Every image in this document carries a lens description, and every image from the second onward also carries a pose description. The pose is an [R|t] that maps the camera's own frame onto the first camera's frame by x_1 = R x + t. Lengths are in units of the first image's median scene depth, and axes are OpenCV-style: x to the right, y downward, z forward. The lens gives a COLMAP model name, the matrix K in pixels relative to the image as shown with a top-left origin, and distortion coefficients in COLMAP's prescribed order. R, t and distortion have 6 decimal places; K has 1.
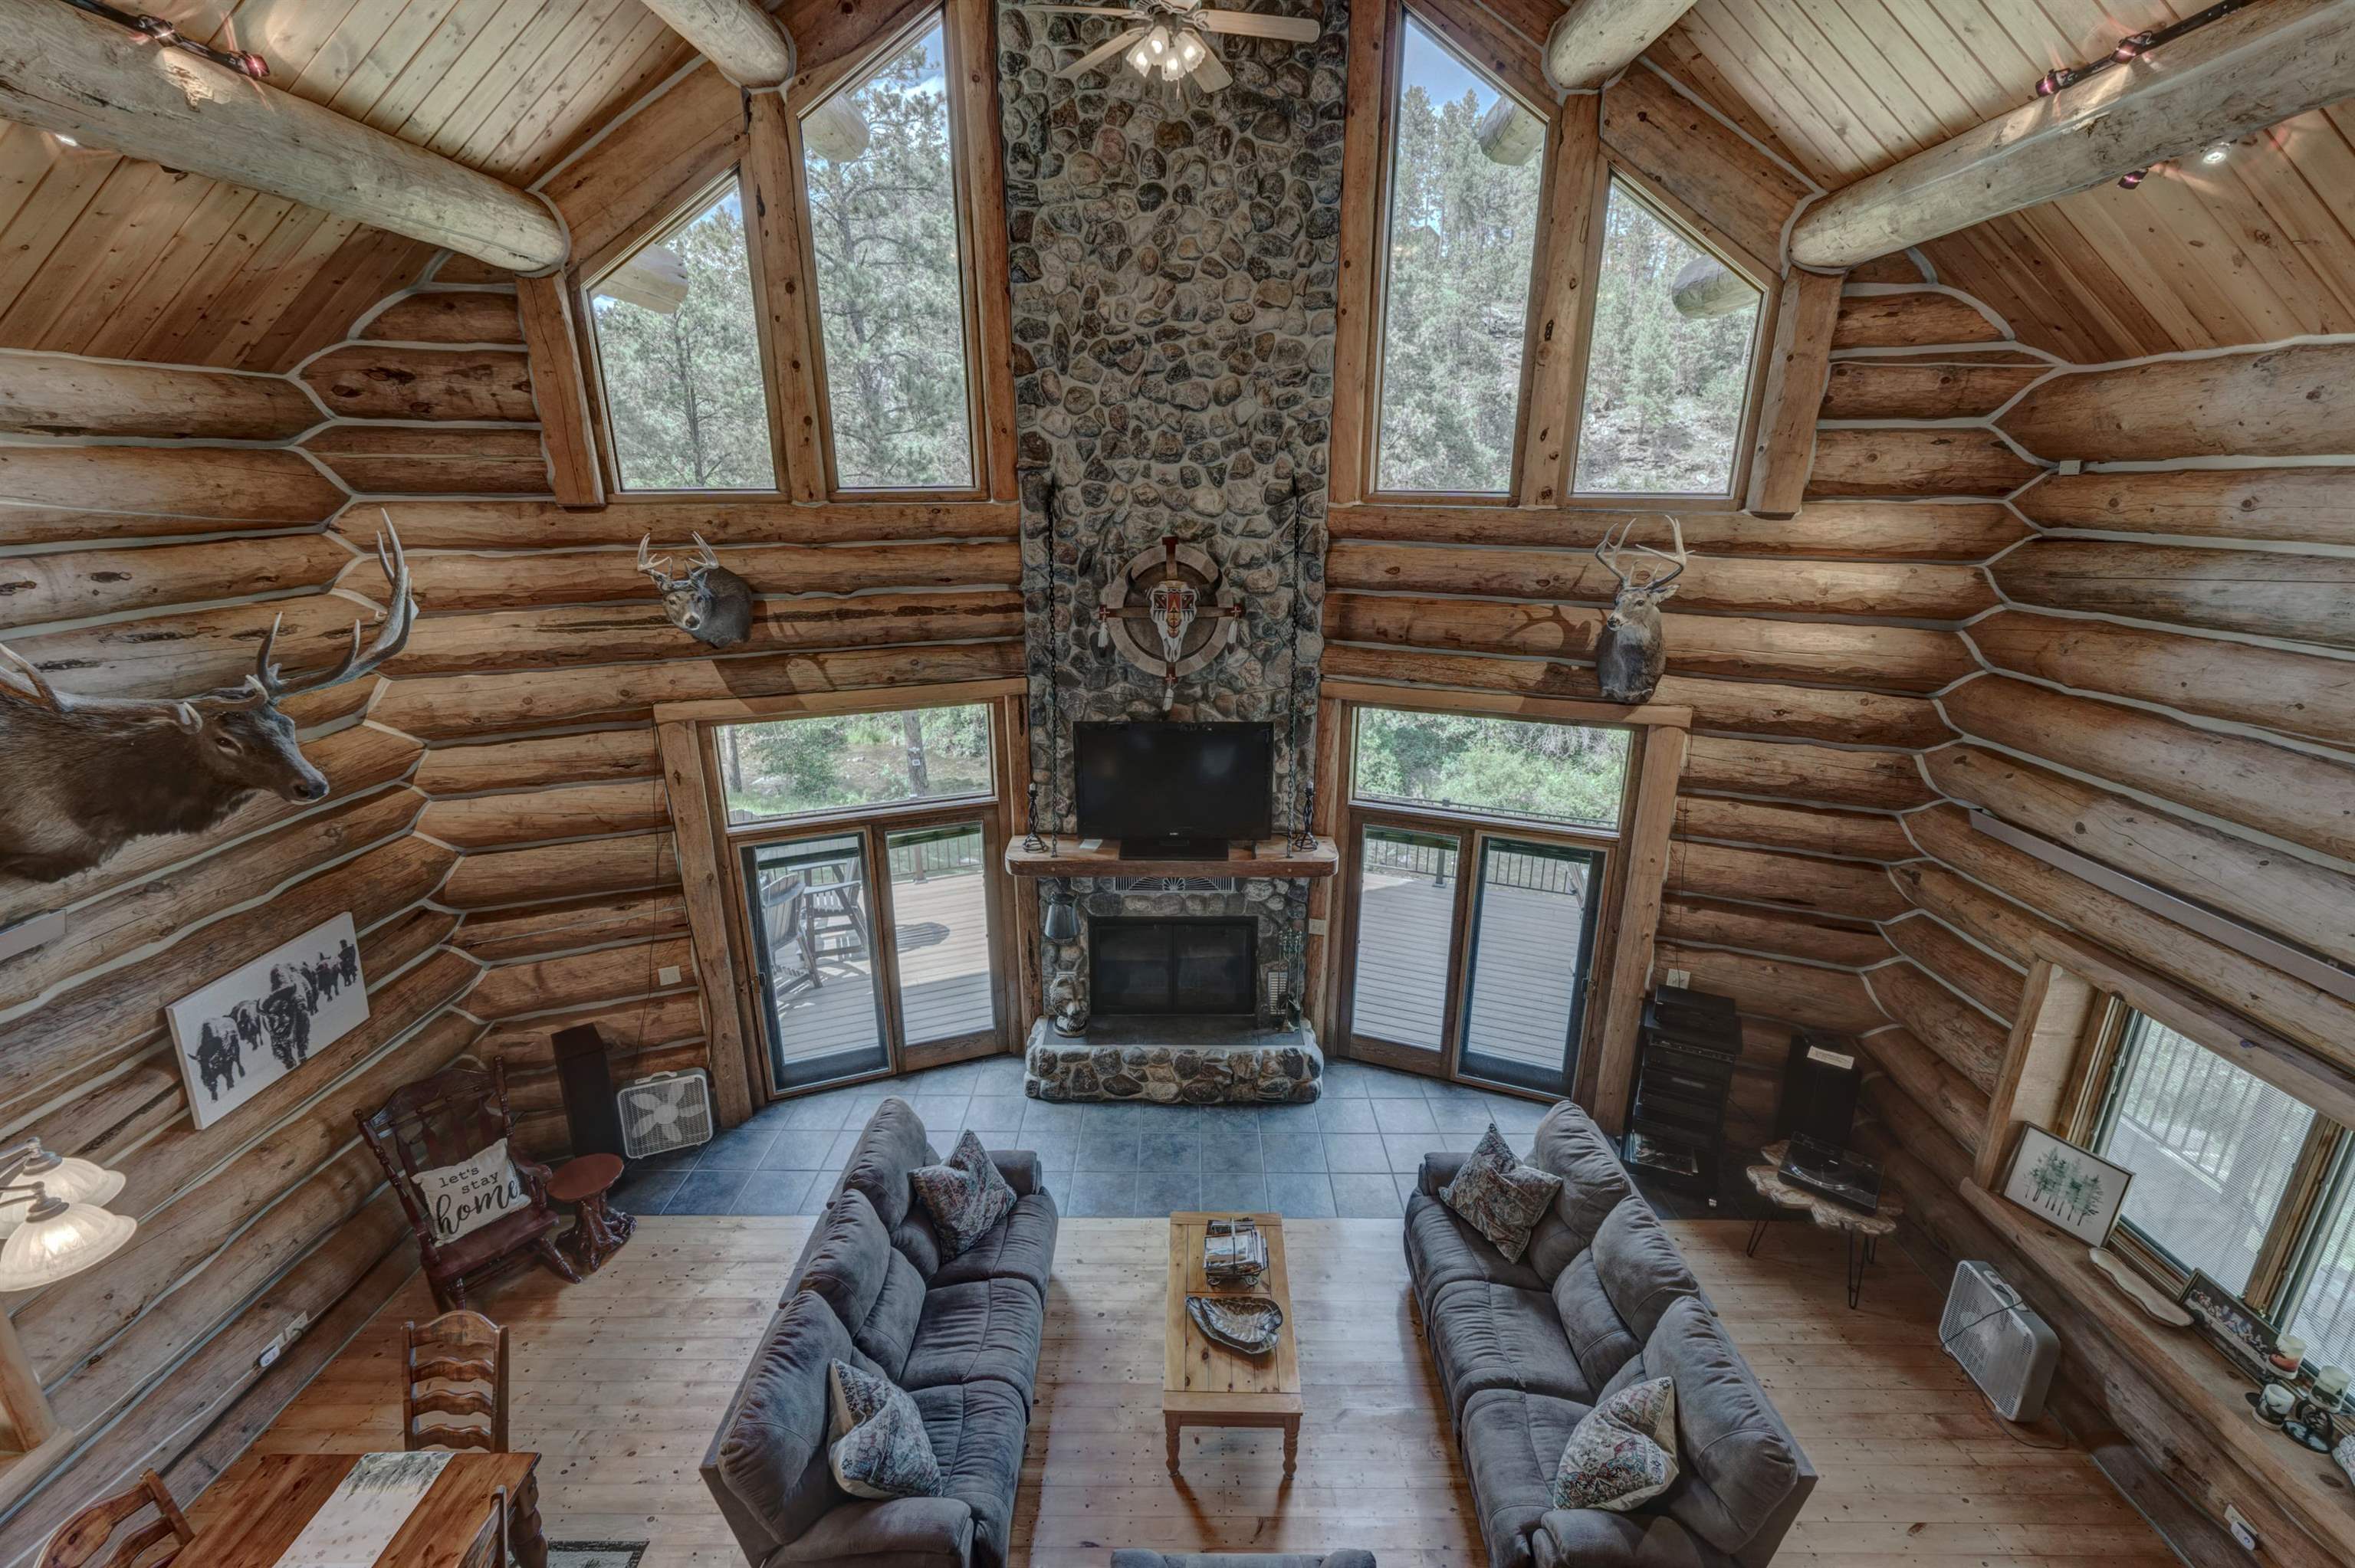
lens RADIAL K [[993.1, 0, 1179.8], [0, 993.1, 782.5], [0, 0, 1]] dist [0.003245, 0.000084]
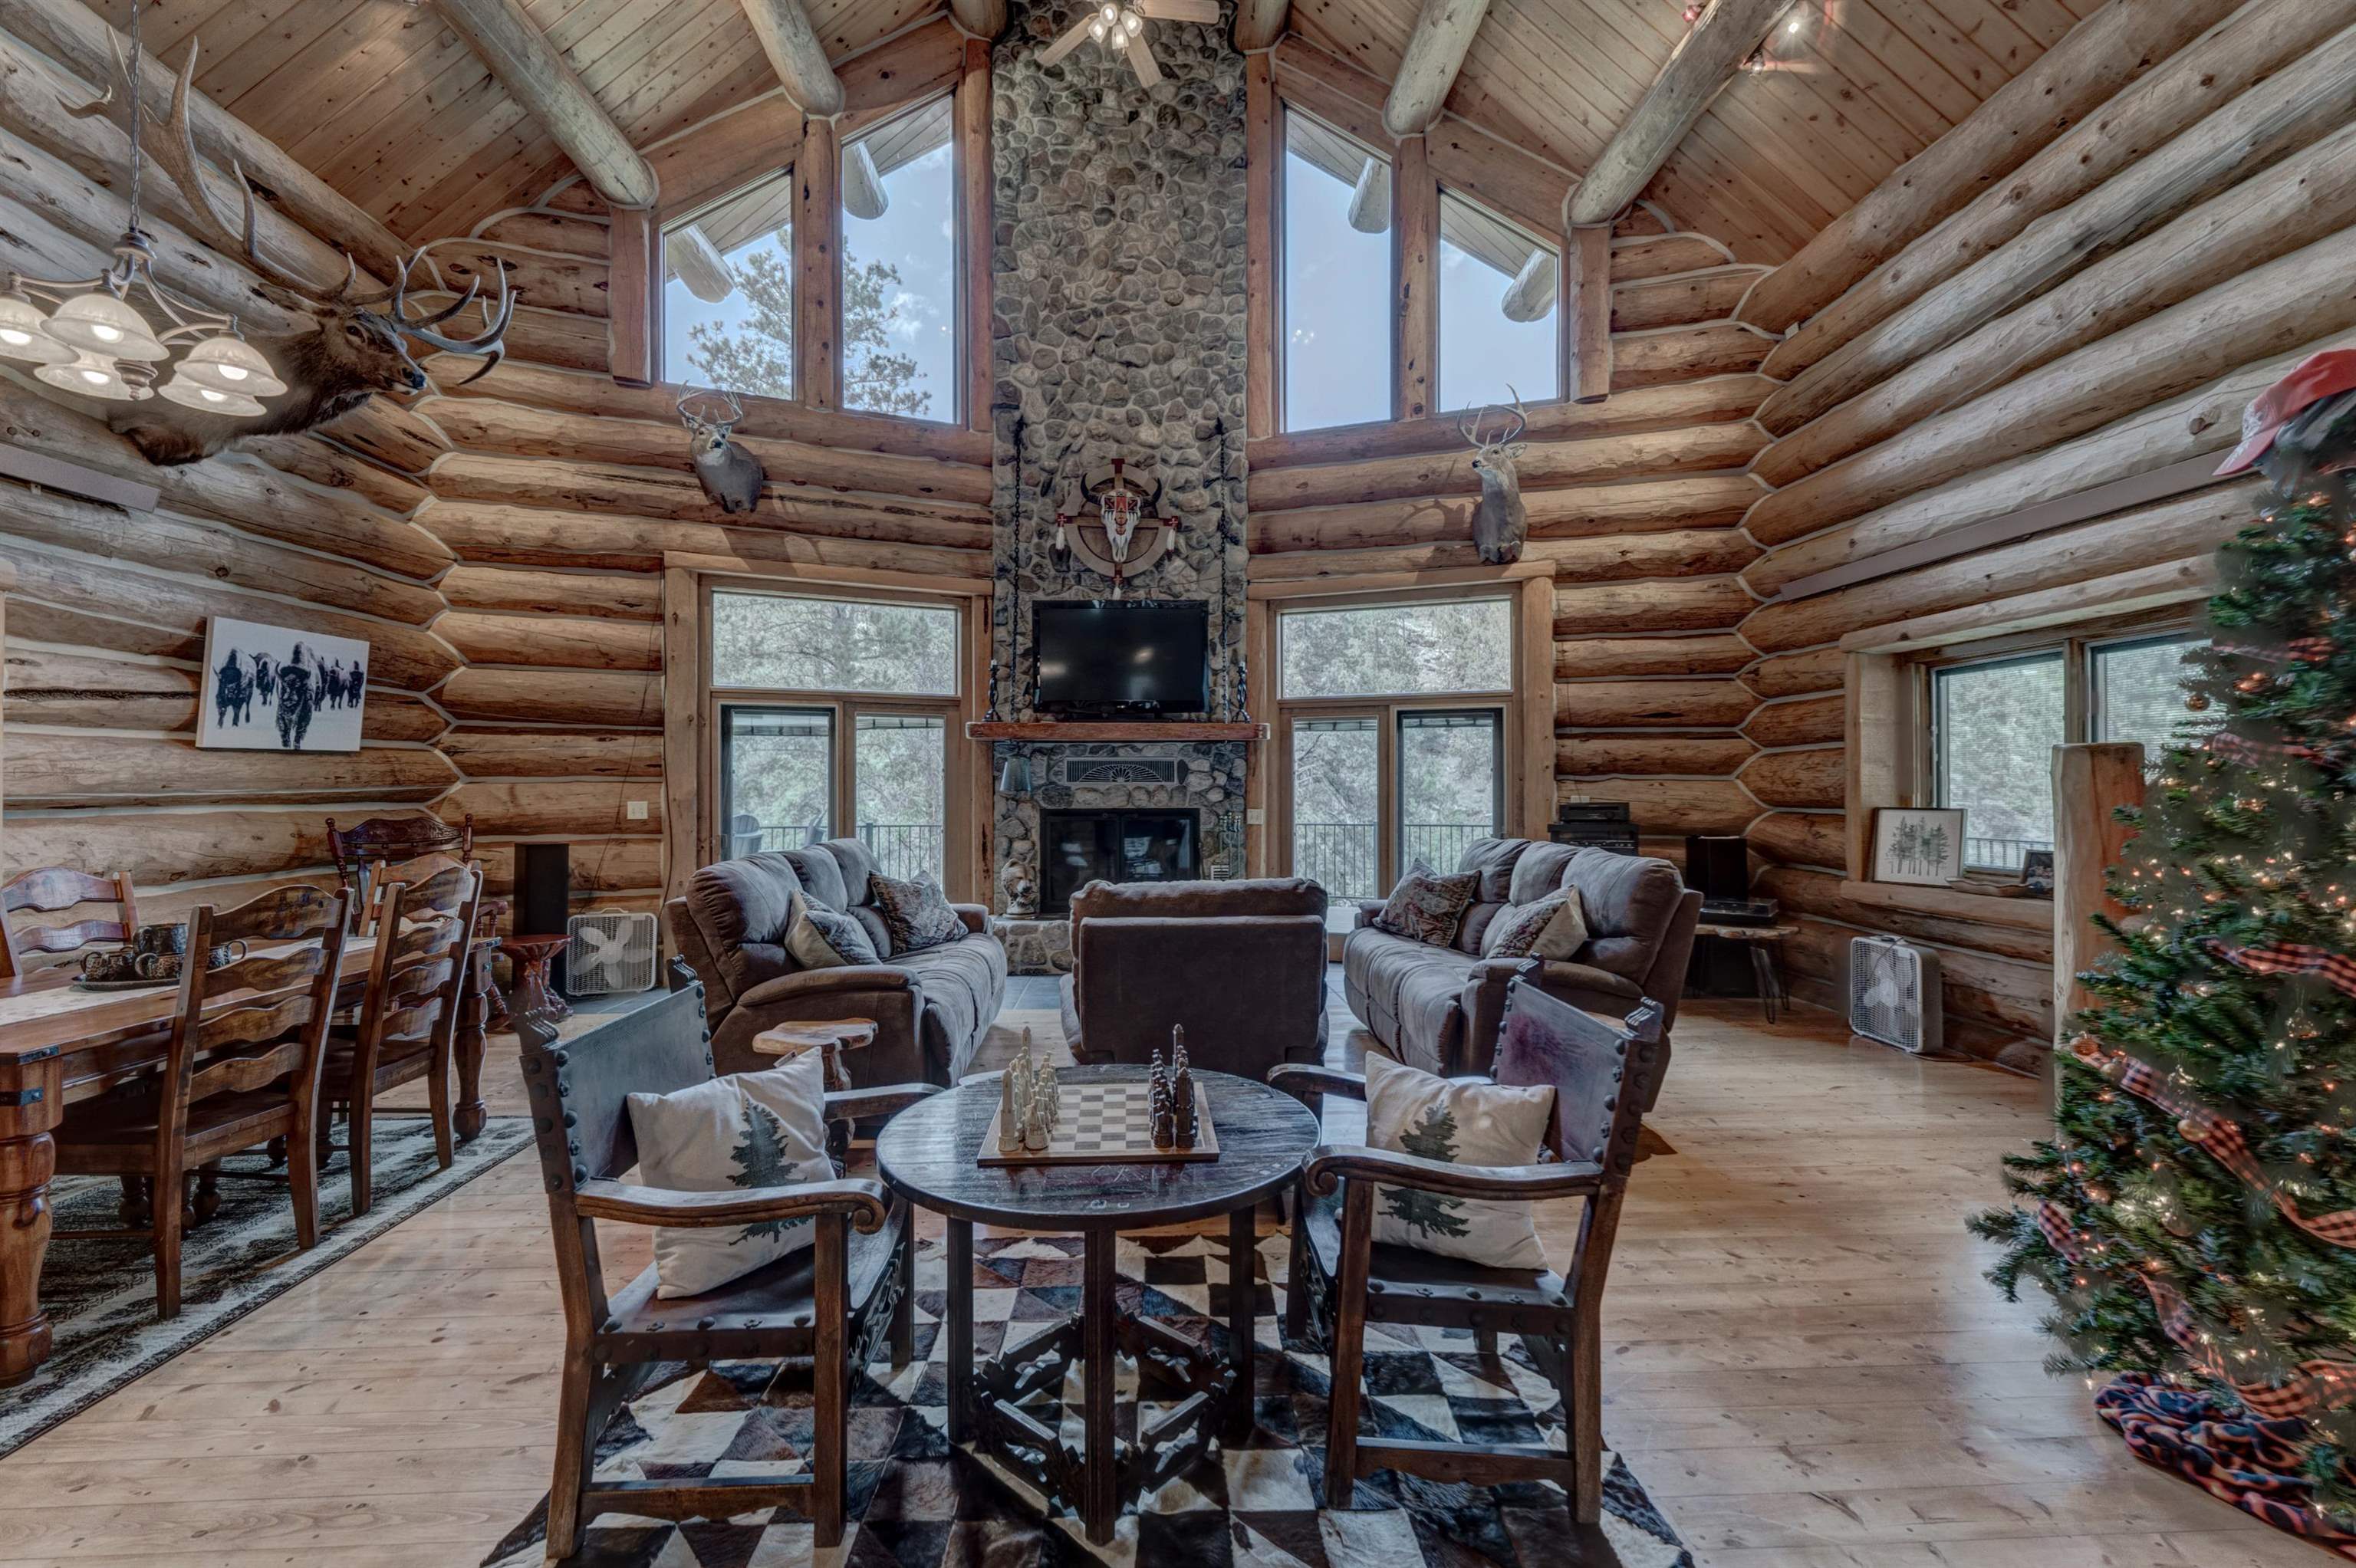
lens RADIAL K [[999.7, 0, 1180.4], [0, 999.7, 778.3], [0, 0, 1]] dist [0.005514, 0.000461]
pose [[0.998525, -0.001861, 0.054269, -0.000674], [0.018580, 0.950791, -0.309274, 0.509130], [-0.051023, 0.309826, 0.949423, -0.039352]]
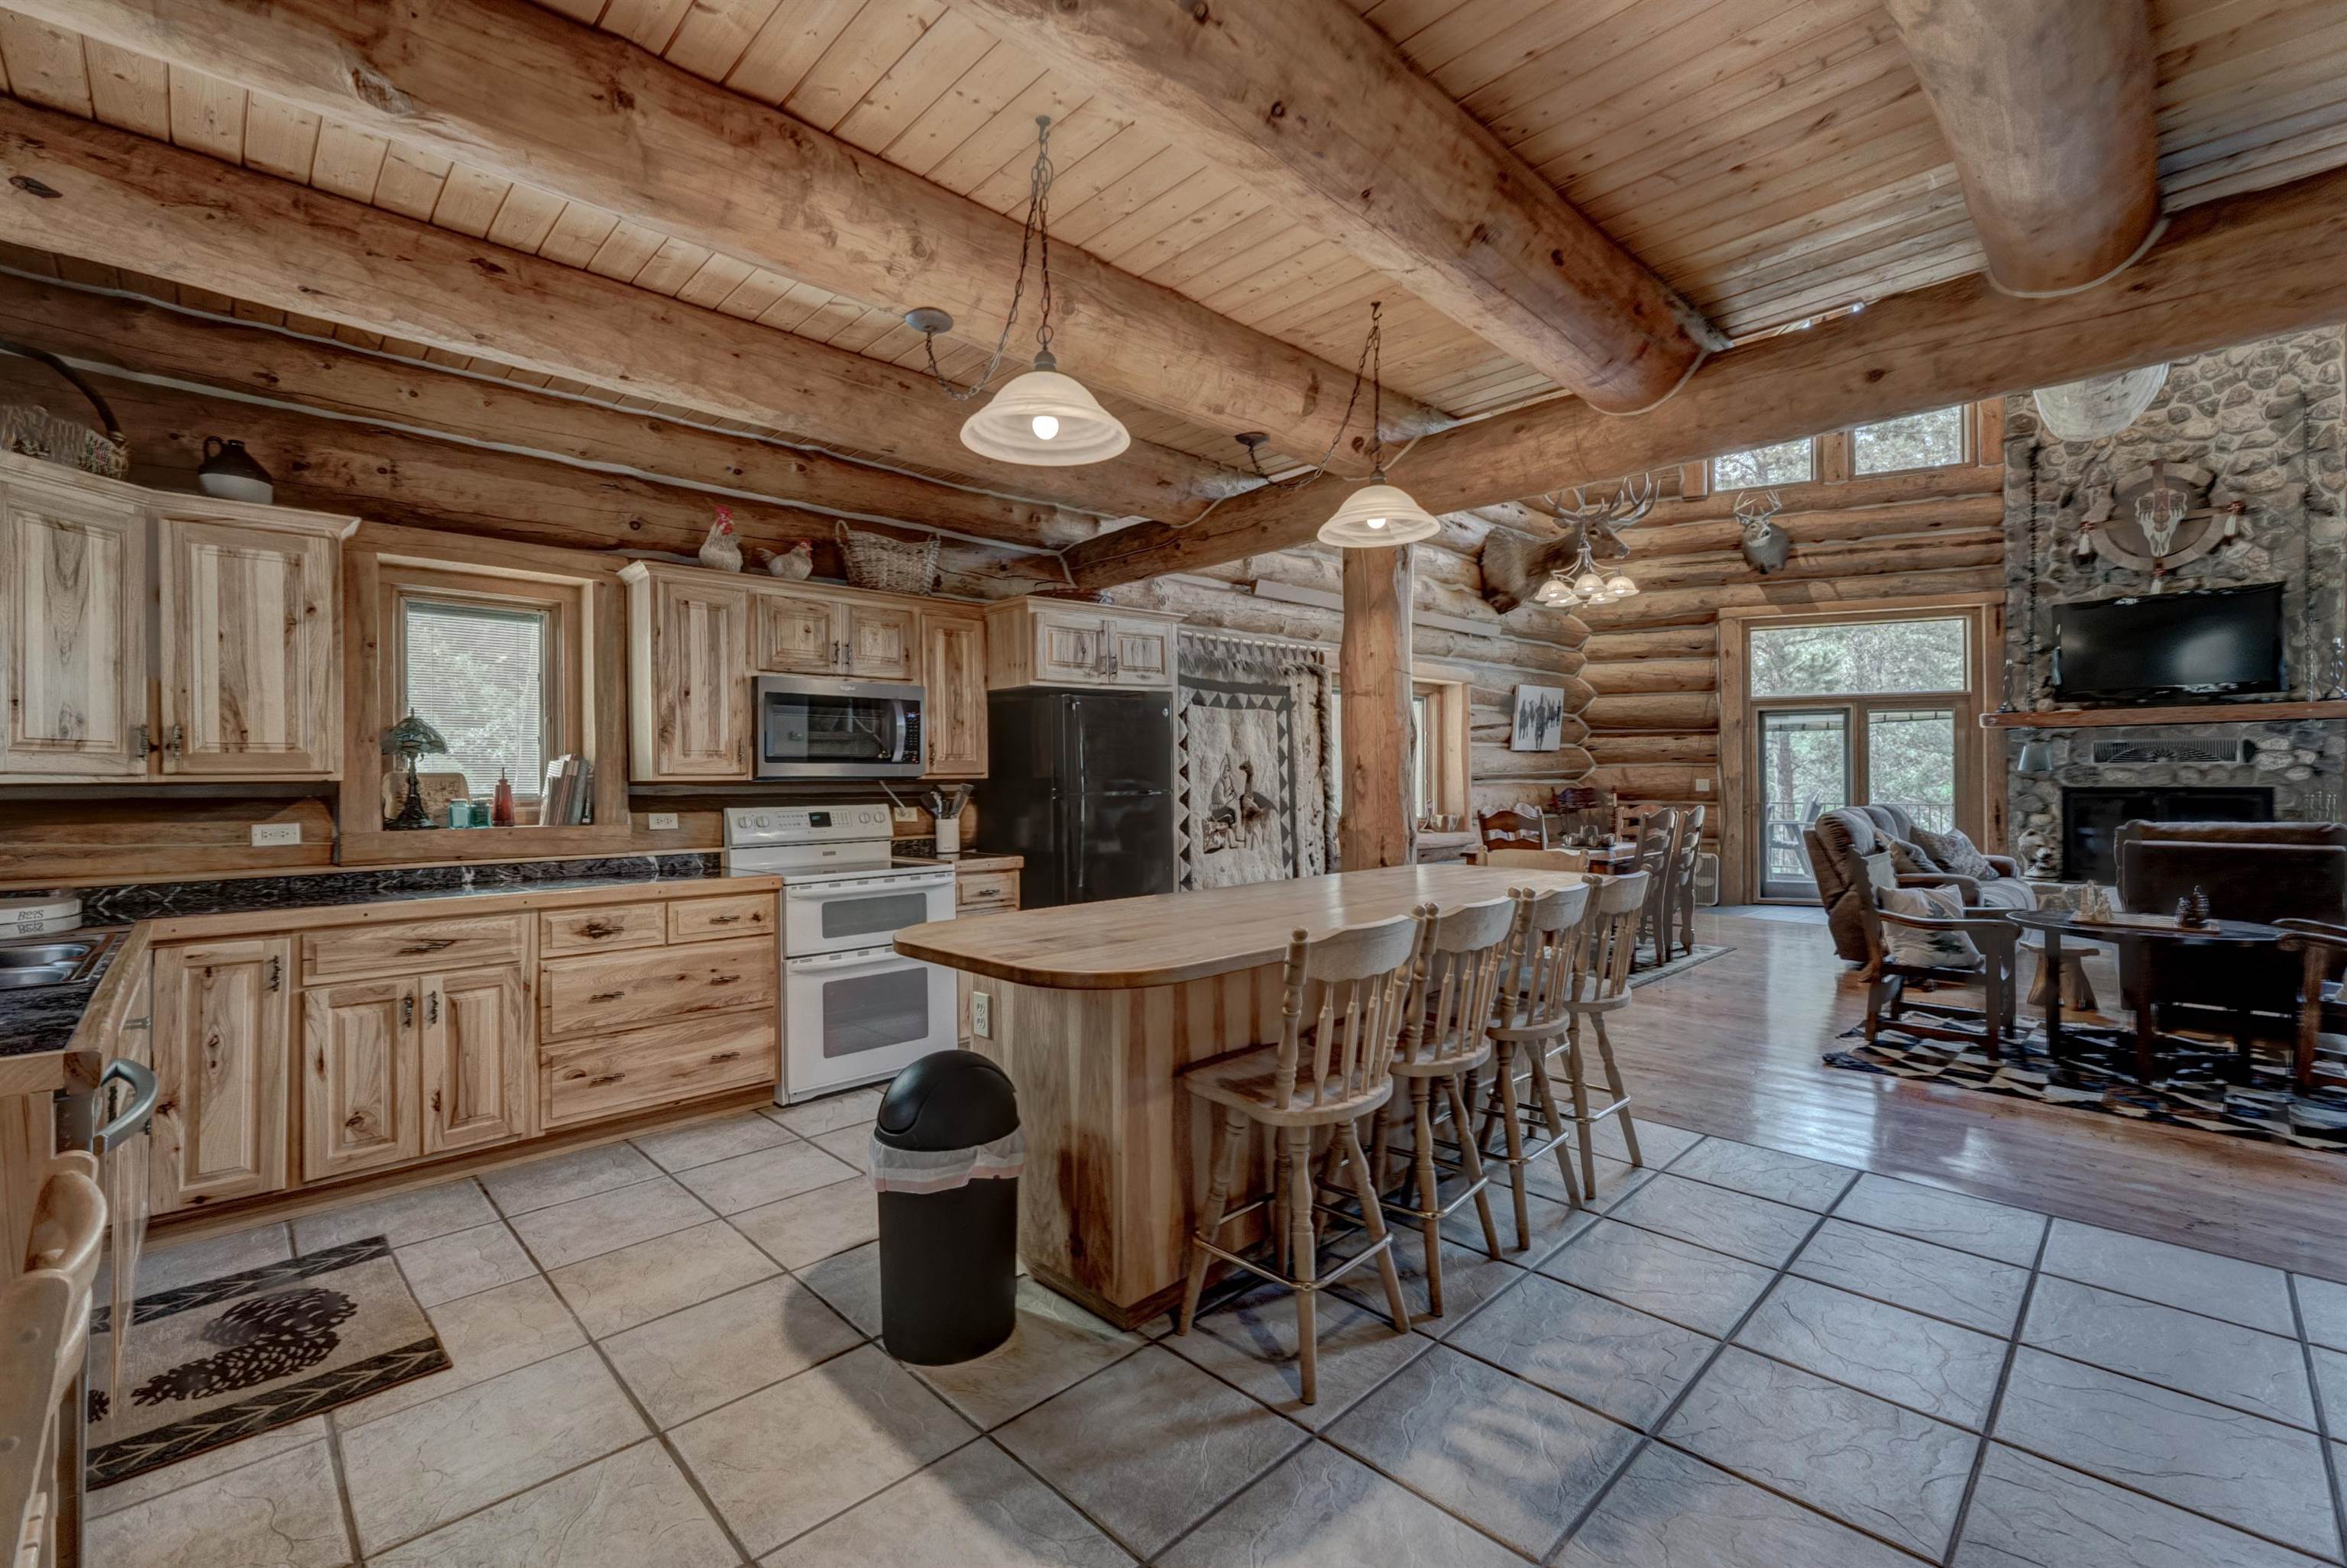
lens RADIAL K [[992.6, 0, 1164.3], [0, 992.6, 774.7], [0, 0, 1]] dist [0.003486, -0.000998]
pose [[0.699344, -0.006544, -0.714755, 0.010130], [-0.210222, 0.953850, -0.214422, 0.704804], [0.683172, 0.300212, 0.665694, -0.630892]]
